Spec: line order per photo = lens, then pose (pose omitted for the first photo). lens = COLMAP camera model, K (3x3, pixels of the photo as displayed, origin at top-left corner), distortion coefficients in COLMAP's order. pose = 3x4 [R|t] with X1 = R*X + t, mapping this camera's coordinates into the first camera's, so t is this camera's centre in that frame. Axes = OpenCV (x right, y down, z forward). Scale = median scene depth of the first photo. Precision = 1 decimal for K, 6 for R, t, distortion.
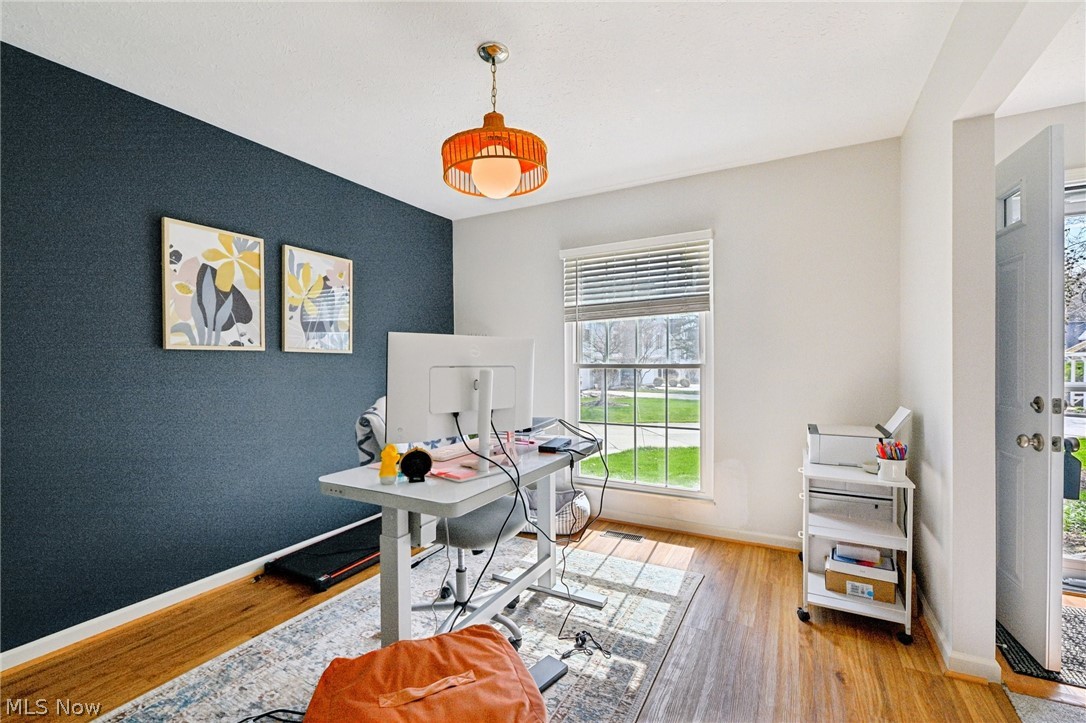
lens RADIAL K [[470.8, 0, 542.7], [0, 470.8, 363.7], [0, 0, 1]] dist [0.000053, -0.002716]
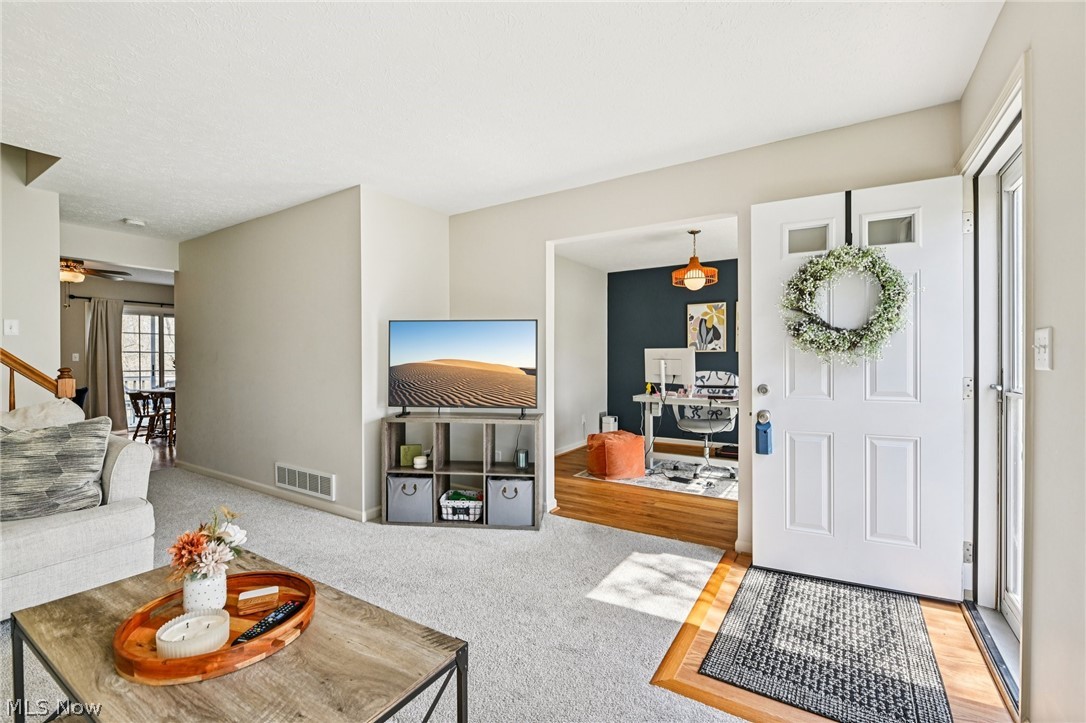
lens RADIAL K [[470.8, 0, 533.6], [0, 470.8, 361.8], [0, 0, 1]] dist [0.000053, -0.002716]
pose [[-0.085009, 0.016499, -0.996244, 1.877548], [-0.001570, 0.999859, 0.016693, -0.016803], [0.996379, 0.002983, -0.084971, 0.298975]]
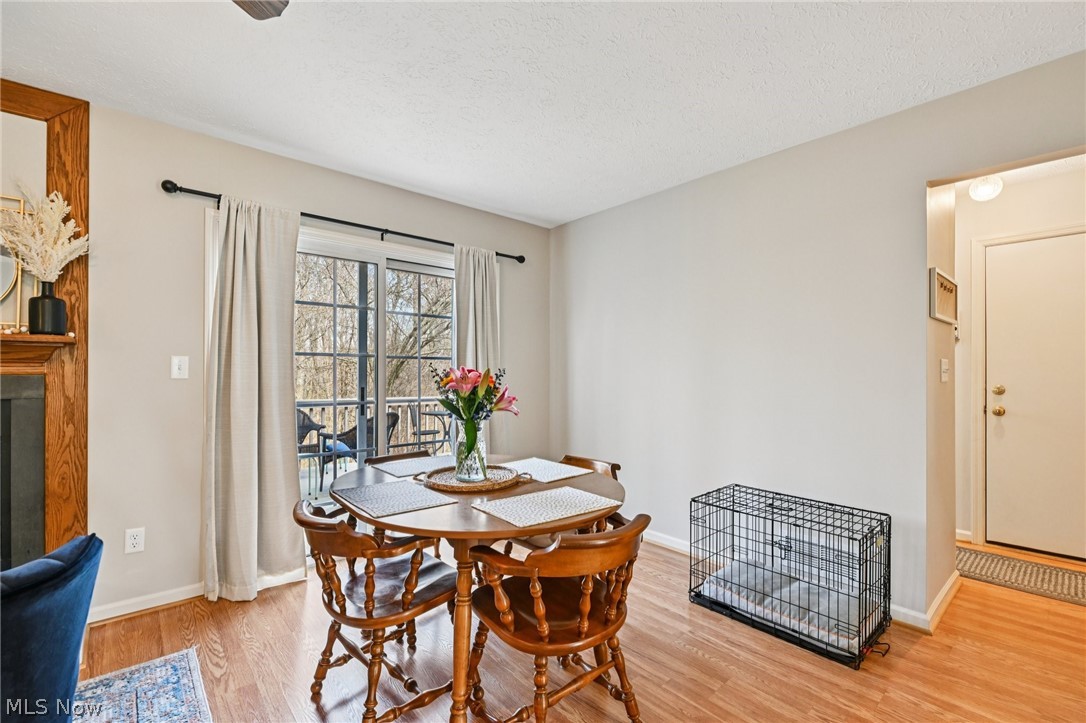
lens RADIAL K [[470.8, 0, 540.2], [0, 470.8, 369.1], [0, 0, 1]] dist [0.000053, -0.002716]
pose [[-0.345407, 0.006014, -0.938434, -0.085965], [-0.001359, 0.999975, 0.006908, 0.003741], [0.938452, 0.003661, -0.345390, -1.690248]]
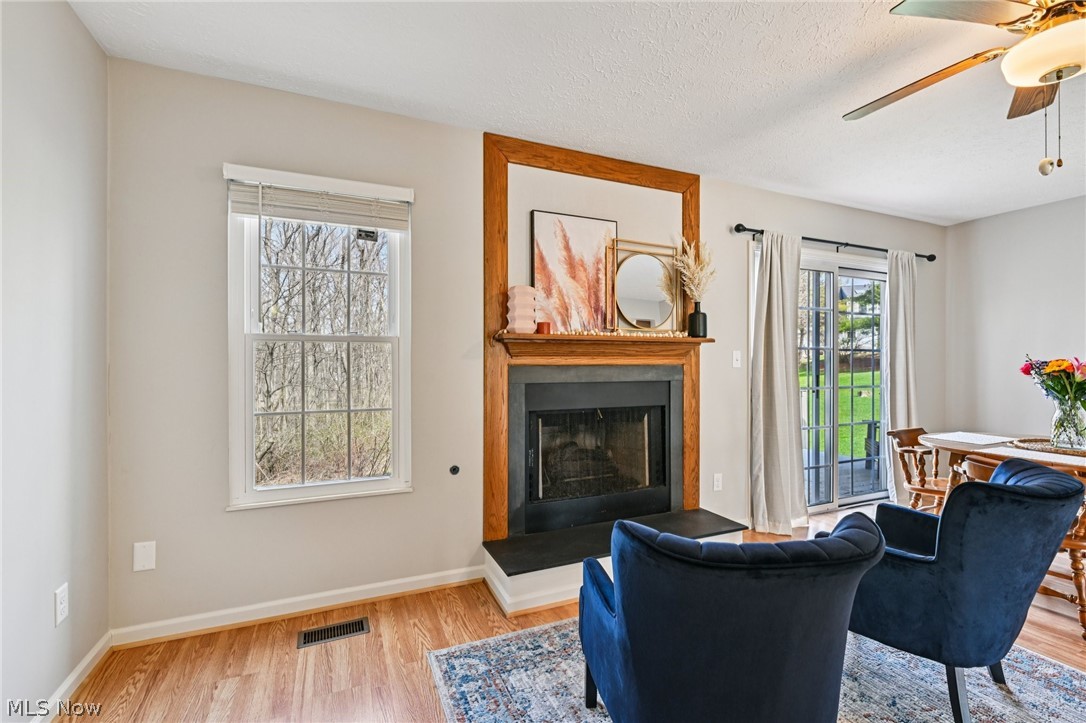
lens RADIAL K [[470.8, 0, 544.1], [0, 470.8, 364.9], [0, 0, 1]] dist [0.000053, -0.002716]
pose [[-0.614030, 0.015817, -0.789124, 0.650903], [0.005666, 0.999862, 0.015632, -0.000197], [0.789262, 0.005128, -0.614035, -2.342131]]
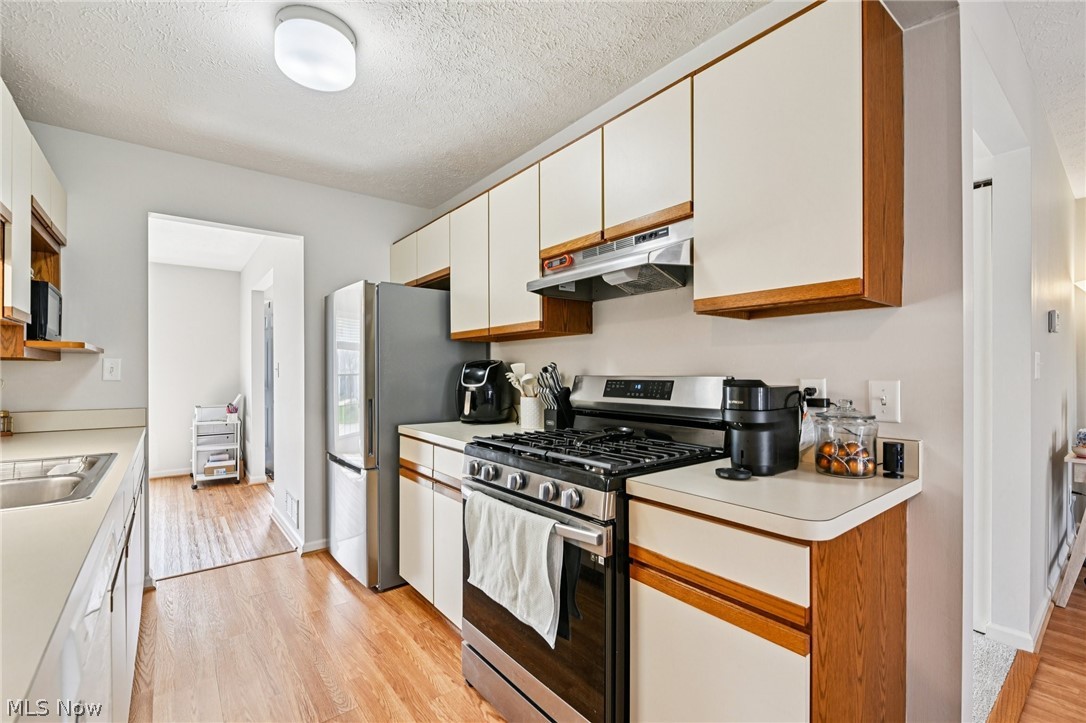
lens RADIAL K [[470.8, 0, 537.0], [0, 470.8, 372.4], [0, 0, 1]] dist [0.000053, -0.002716]
pose [[0.402681, 0.005926, 0.915321, -0.743117], [0.003973, 0.999958, -0.008221, 0.009563], [-0.915332, 0.006947, 0.402641, -1.236185]]
